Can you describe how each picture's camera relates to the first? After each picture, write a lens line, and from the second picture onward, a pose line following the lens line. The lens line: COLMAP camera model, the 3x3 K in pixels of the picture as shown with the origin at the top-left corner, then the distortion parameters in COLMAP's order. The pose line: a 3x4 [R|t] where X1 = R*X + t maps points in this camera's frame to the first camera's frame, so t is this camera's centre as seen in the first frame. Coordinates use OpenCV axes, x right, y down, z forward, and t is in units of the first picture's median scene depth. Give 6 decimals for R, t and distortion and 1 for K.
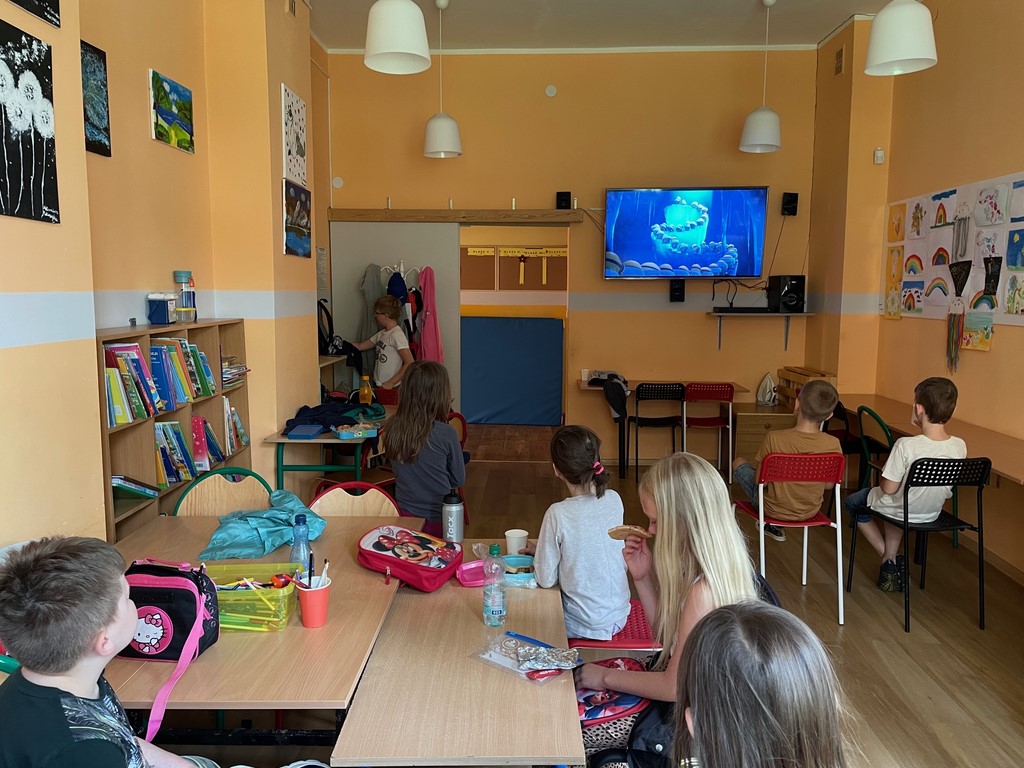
lens RADIAL K [[765.4, 0, 515.8], [0, 765.4, 379.2], [0, 0, 1]] dist [0.079272, -0.109504]
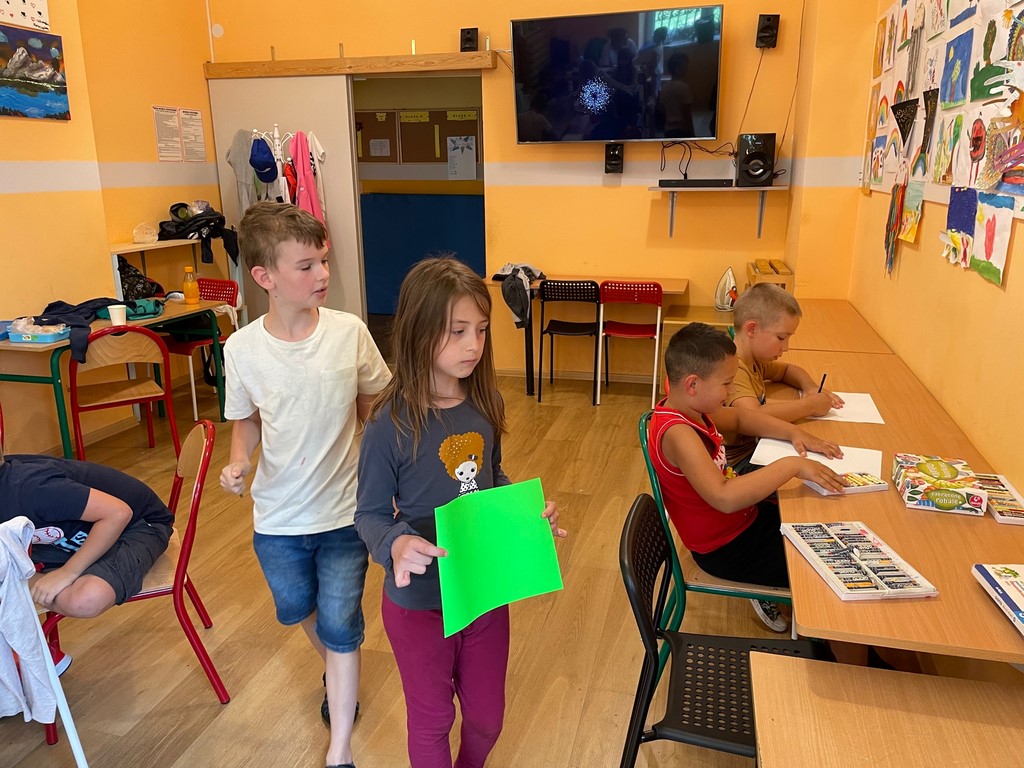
lens RADIAL K [[763.2, 0, 519.2], [0, 763.2, 383.8], [0, 0, 1]] dist [0.084636, -0.124454]
pose [[0.975094, 0.048897, -0.216336, 0.489270], [-0.014417, 0.987306, 0.158173, -0.020600], [0.221324, -0.151115, 0.963421, 0.333642]]
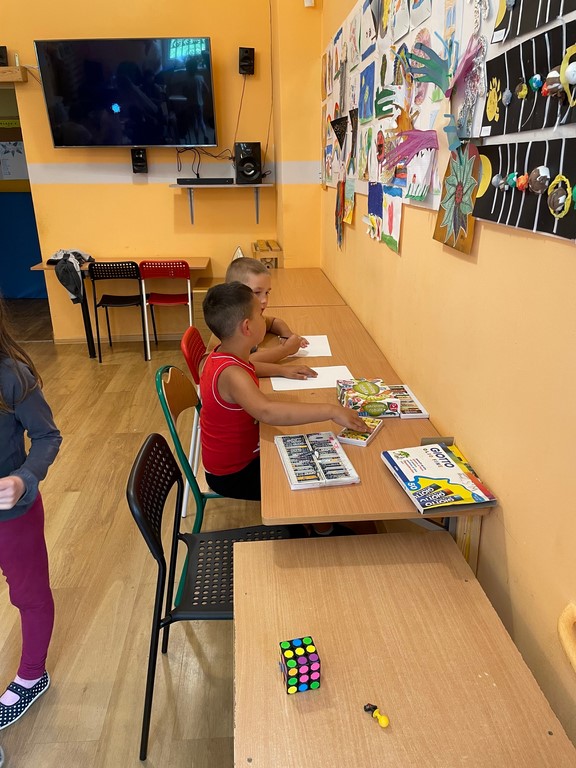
lens RADIAL K [[574.0, 0, 288.0], [0, 574.0, 384.0], [0, 0, 1]] dist [0.079272, -0.109504]
pose [[0.994866, -0.049267, 0.088398, 0.525437], [0.026926, 0.970877, 0.238061, -0.020618], [-0.097553, -0.234459, 0.967219, 0.358941]]
